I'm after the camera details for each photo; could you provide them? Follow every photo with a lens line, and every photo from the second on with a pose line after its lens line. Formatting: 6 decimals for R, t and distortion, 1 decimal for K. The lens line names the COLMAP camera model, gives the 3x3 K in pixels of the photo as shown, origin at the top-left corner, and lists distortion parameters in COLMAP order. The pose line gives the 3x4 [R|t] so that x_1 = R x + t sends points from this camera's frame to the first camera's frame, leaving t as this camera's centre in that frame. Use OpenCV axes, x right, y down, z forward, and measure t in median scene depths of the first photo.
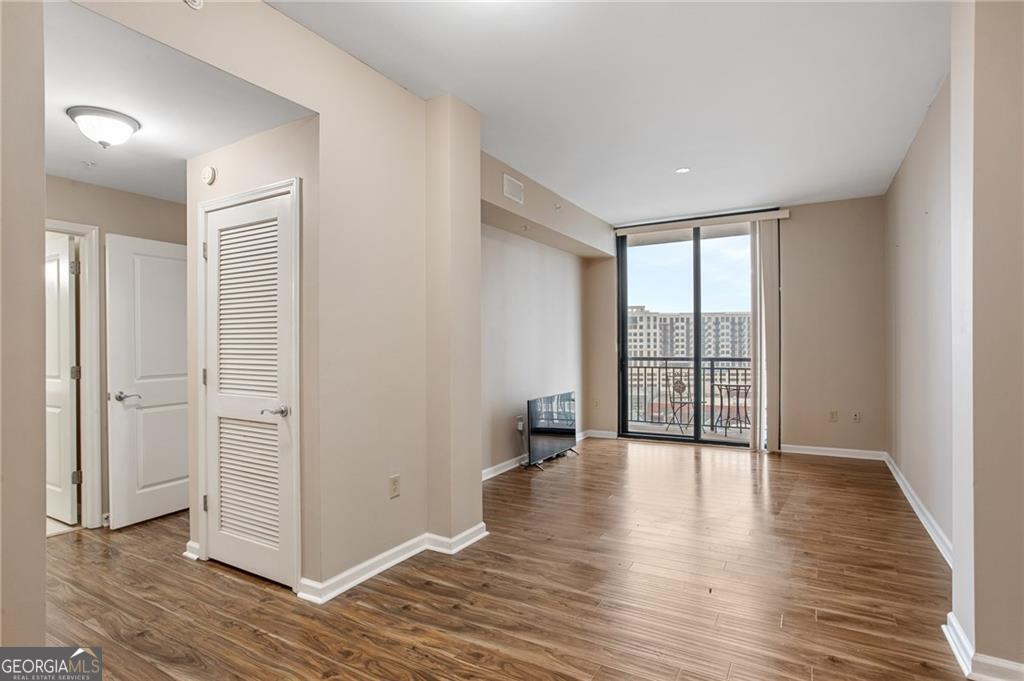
lens RADIAL K [[516.9, 0, 510.9], [0, 516.9, 342.5], [0, 0, 1]] dist [0.001799, 0.000522]
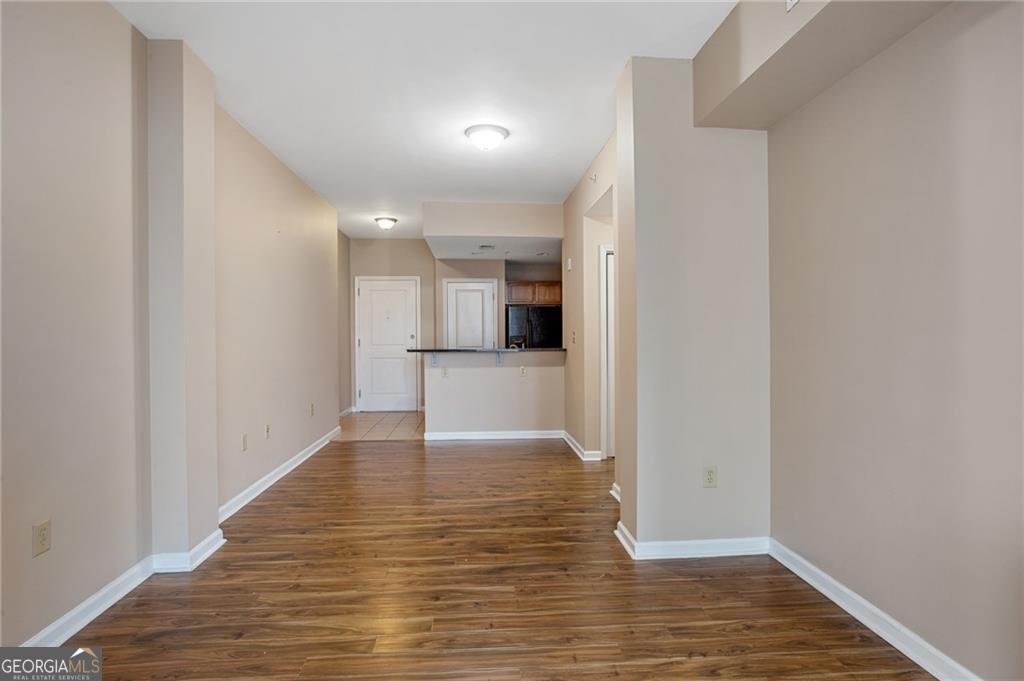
lens RADIAL K [[516.9, 0, 509.6], [0, 516.9, 337.9], [0, 0, 1]] dist [0.001799, 0.000522]
pose [[-0.821083, 0.018597, -0.570505, 0.805992], [0.017285, 0.999821, 0.007714, 0.009026], [0.570547, -0.003527, -0.821258, 2.160184]]
